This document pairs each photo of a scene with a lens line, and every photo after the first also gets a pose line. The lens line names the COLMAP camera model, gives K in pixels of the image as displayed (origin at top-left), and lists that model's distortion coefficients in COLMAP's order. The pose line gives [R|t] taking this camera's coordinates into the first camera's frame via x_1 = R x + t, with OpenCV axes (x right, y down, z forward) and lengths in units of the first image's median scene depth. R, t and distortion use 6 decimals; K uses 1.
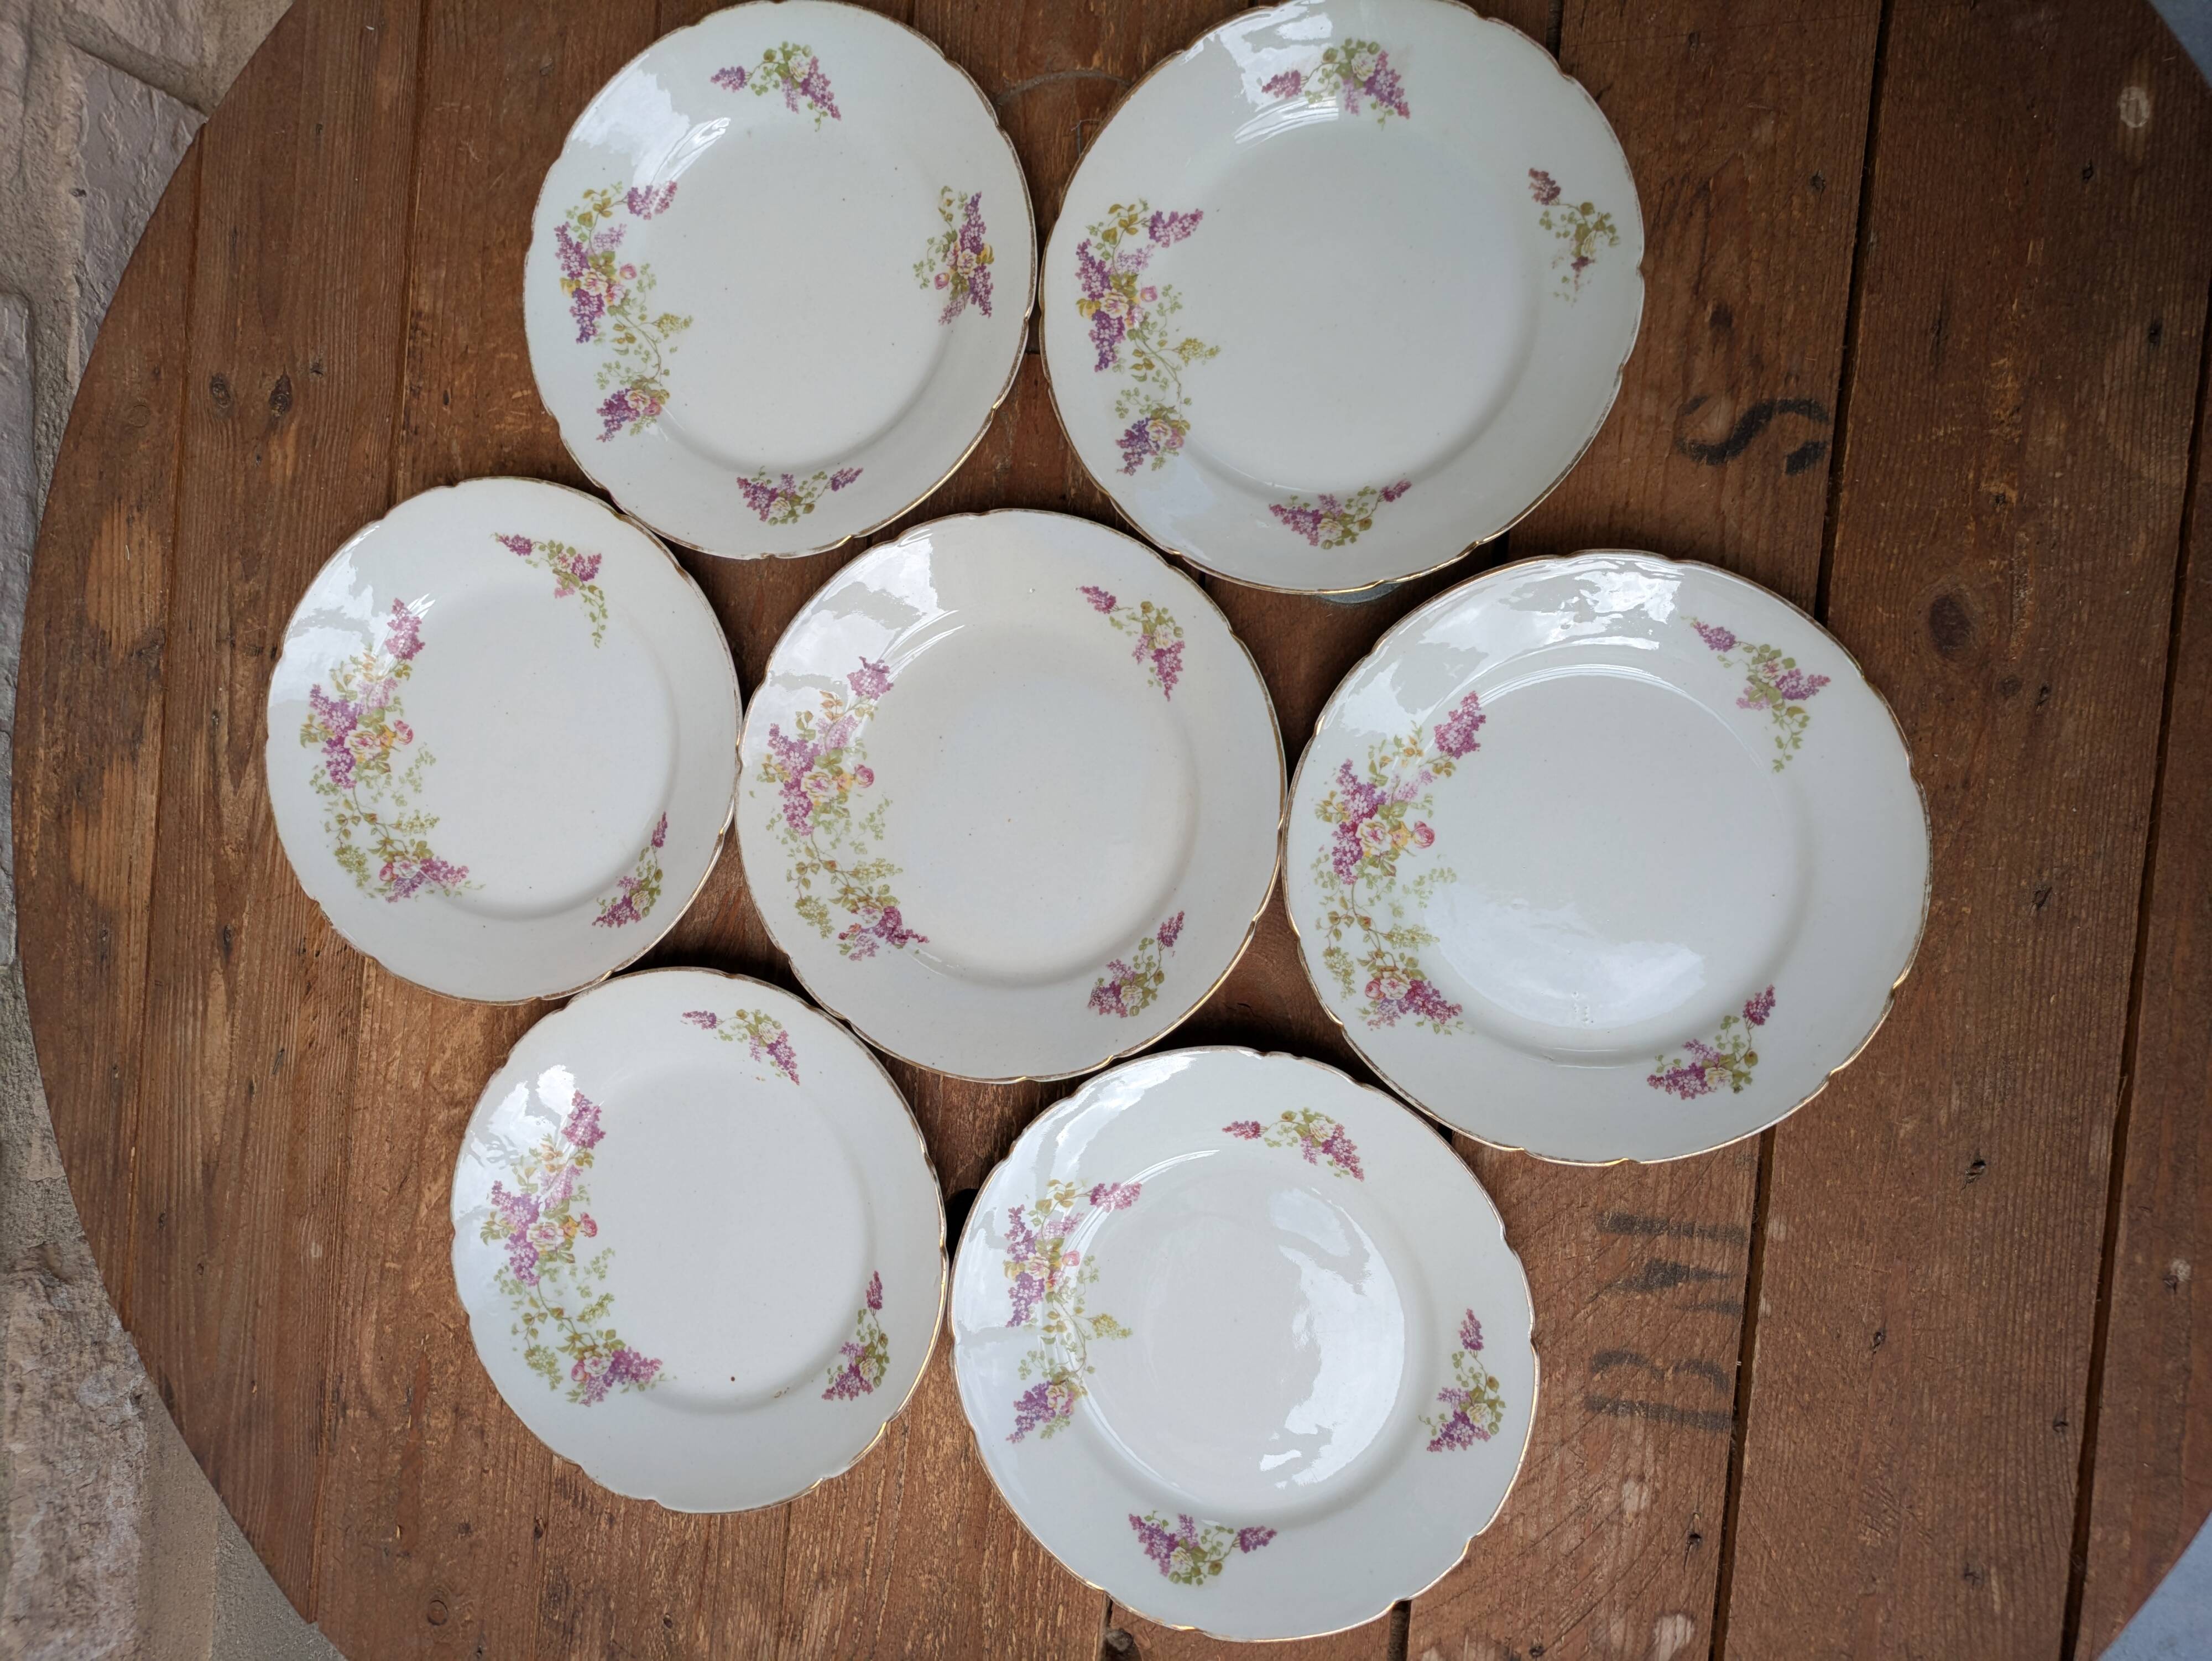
lens RADIAL K [[1620.9, 0, 1059.6], [0, 1620.9, 840.5], [0, 0, 1]] dist [0.068932, -0.104640]
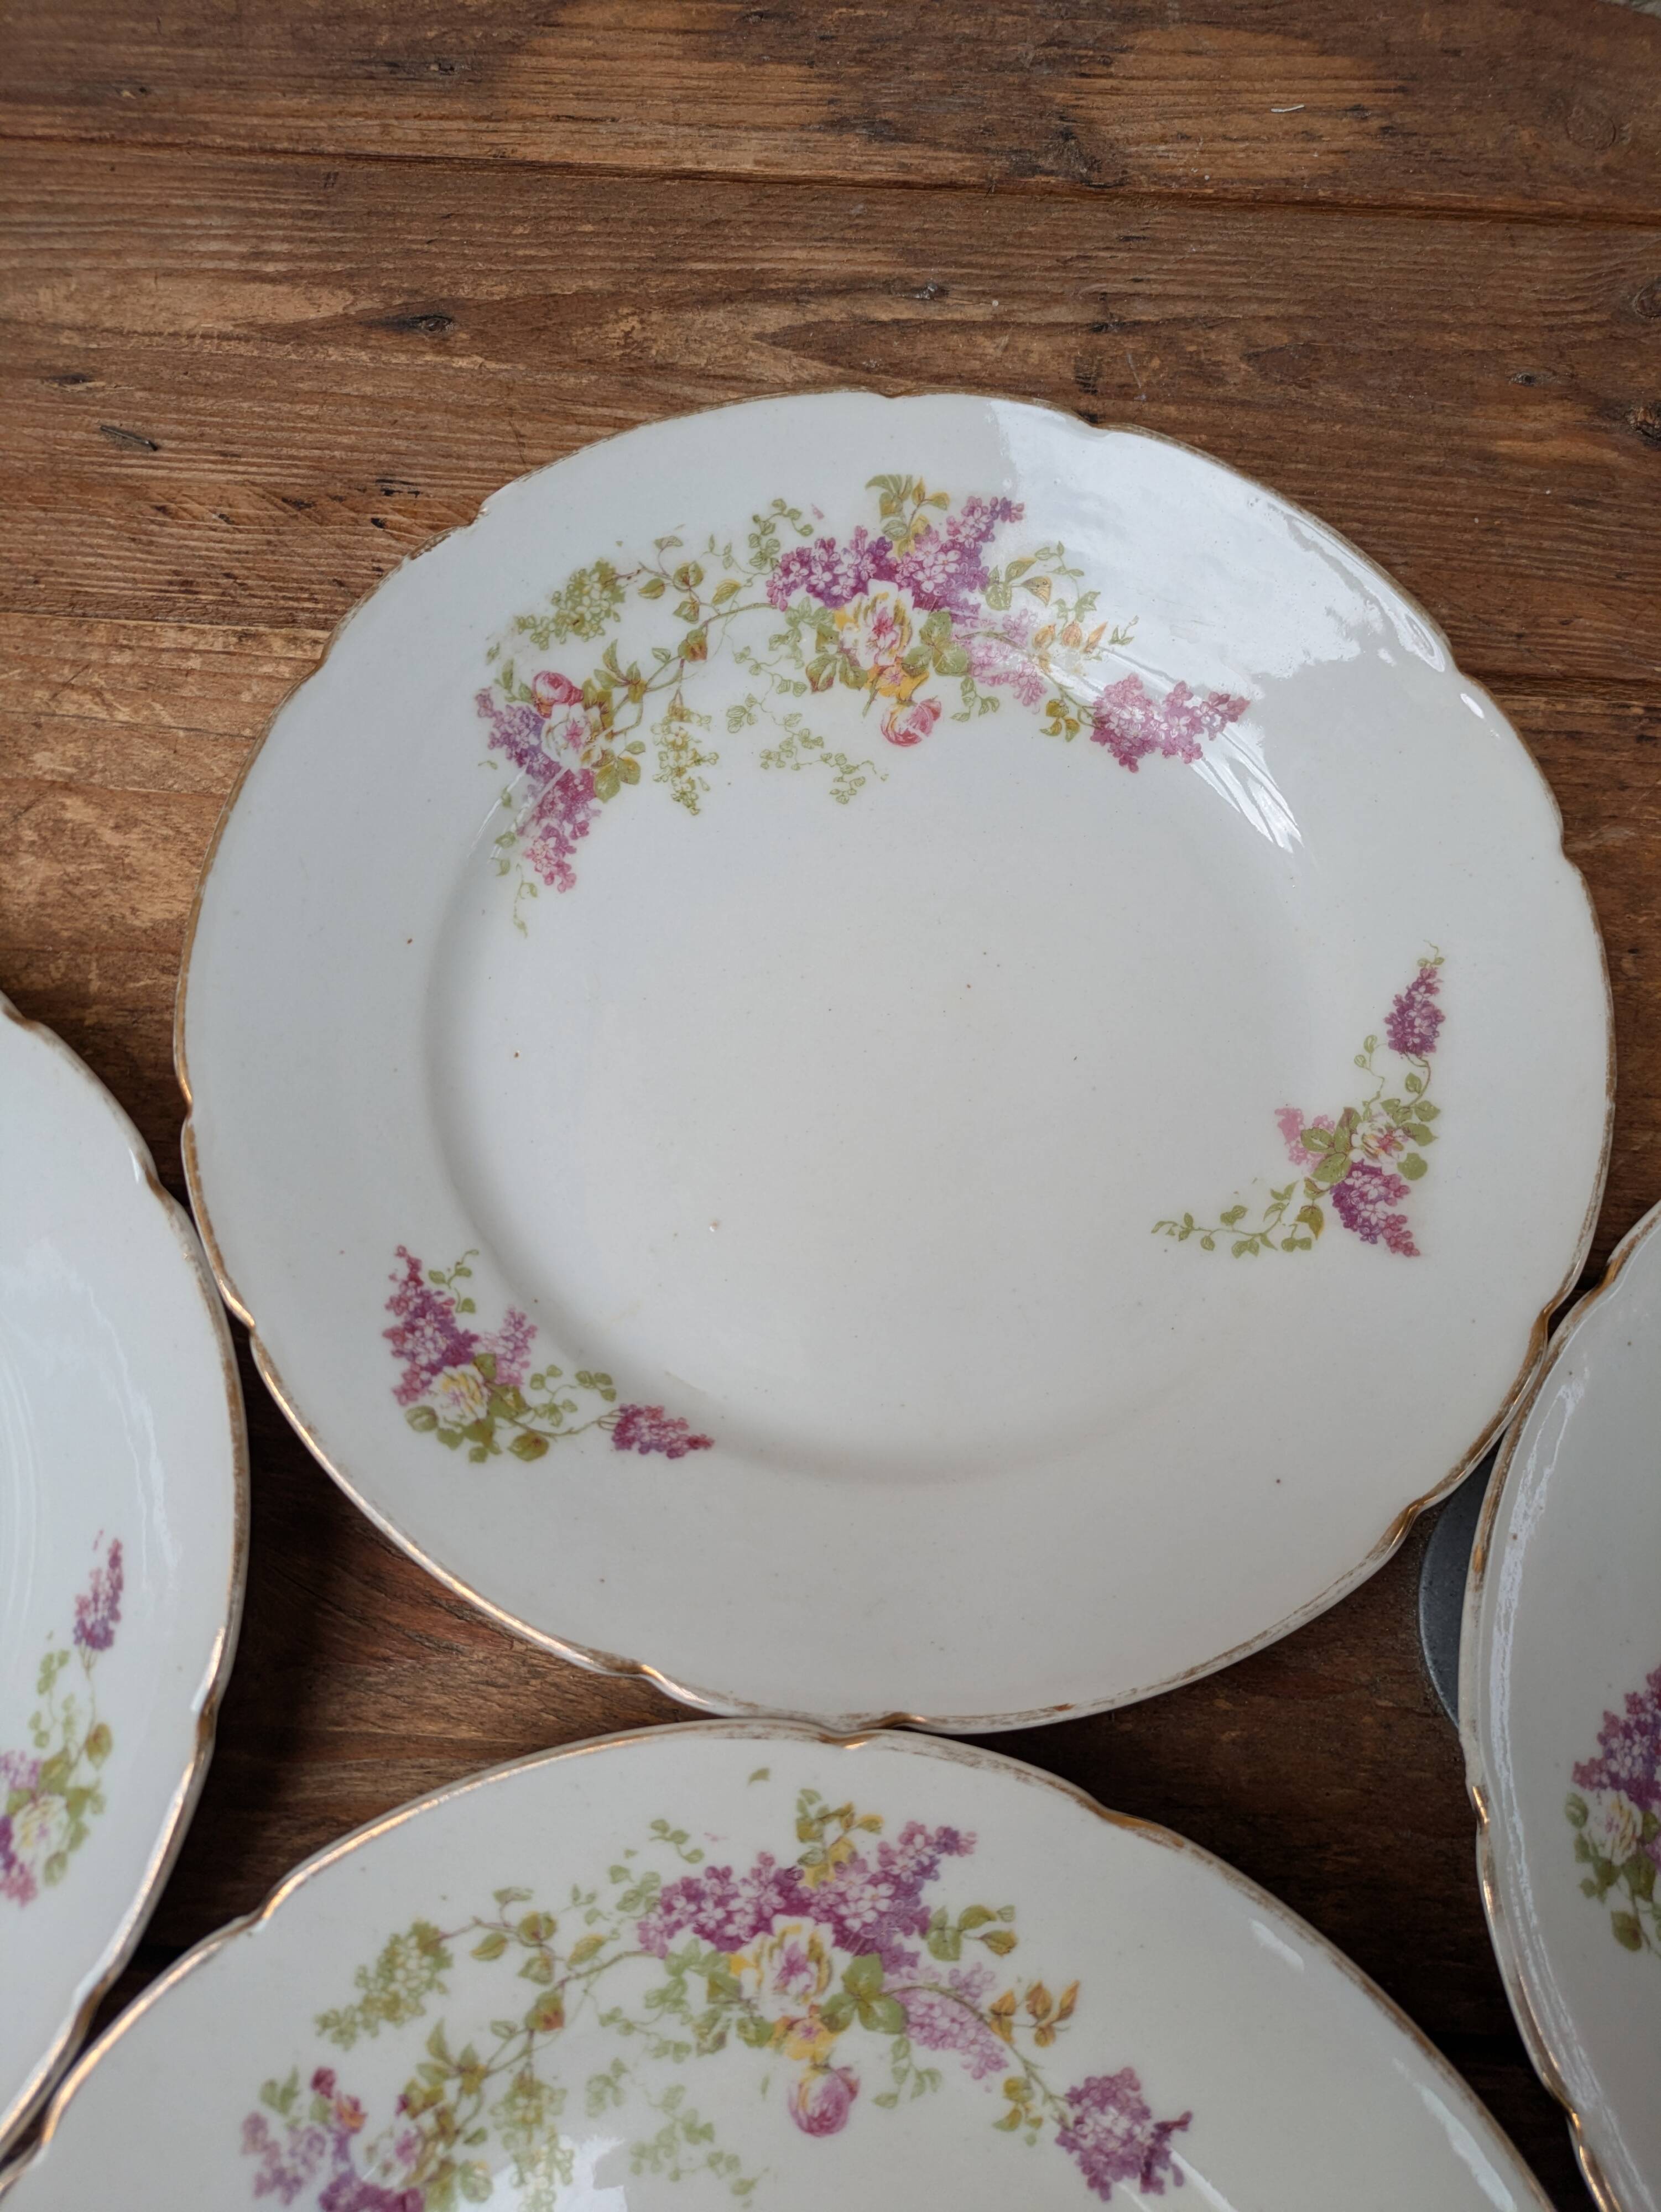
lens RADIAL K [[1660.9, 0, 851.4], [0, 1660.9, 1129.8], [0, 0, 1]] dist [0.032120, -0.050747]
pose [[0.025997, 0.996559, -0.078707, -0.301064], [-0.999326, 0.023868, -0.027872, -0.042071], [-0.025898, 0.079379, 0.996508, 0.670626]]
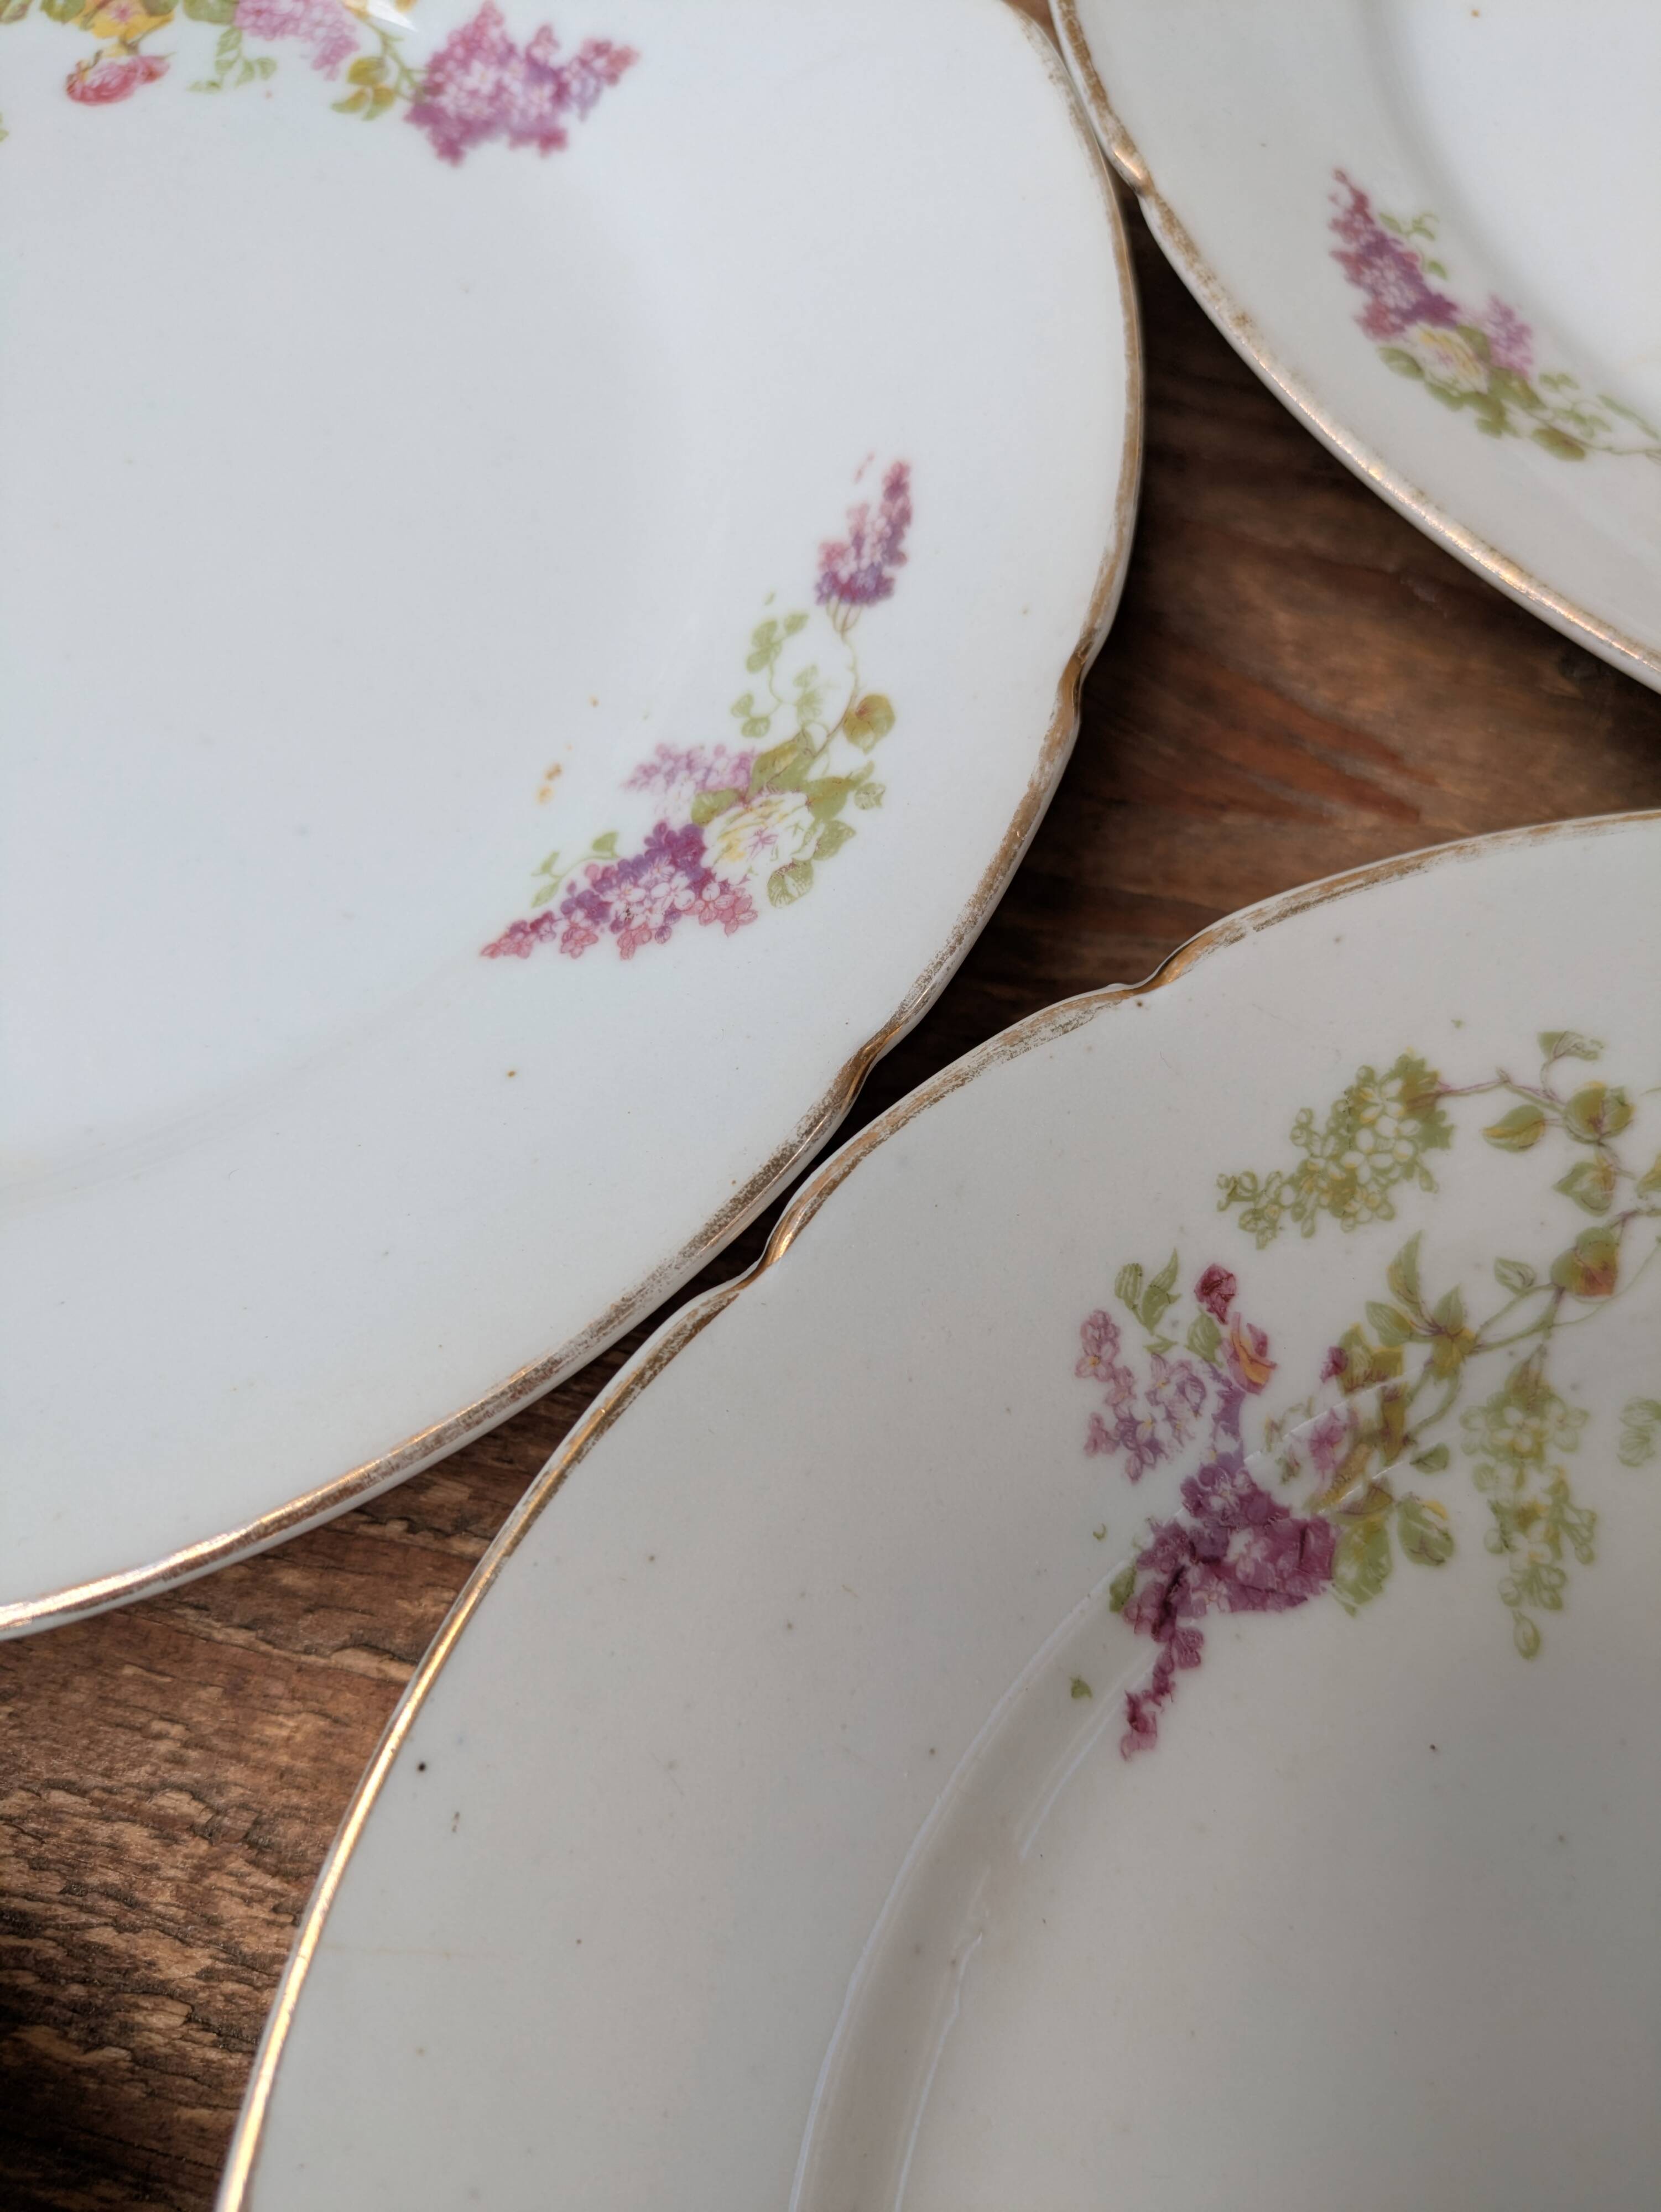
lens RADIAL K [[1730.6, 0, 862.1], [0, 1730.6, 1122.6], [0, 0, 1]] dist [-0.026723, -0.006948]
pose [[-0.138433, 0.986764, -0.084453, -0.133821], [-0.989469, -0.134162, 0.054333, 0.093058], [0.042283, 0.091085, 0.994945, 0.824943]]
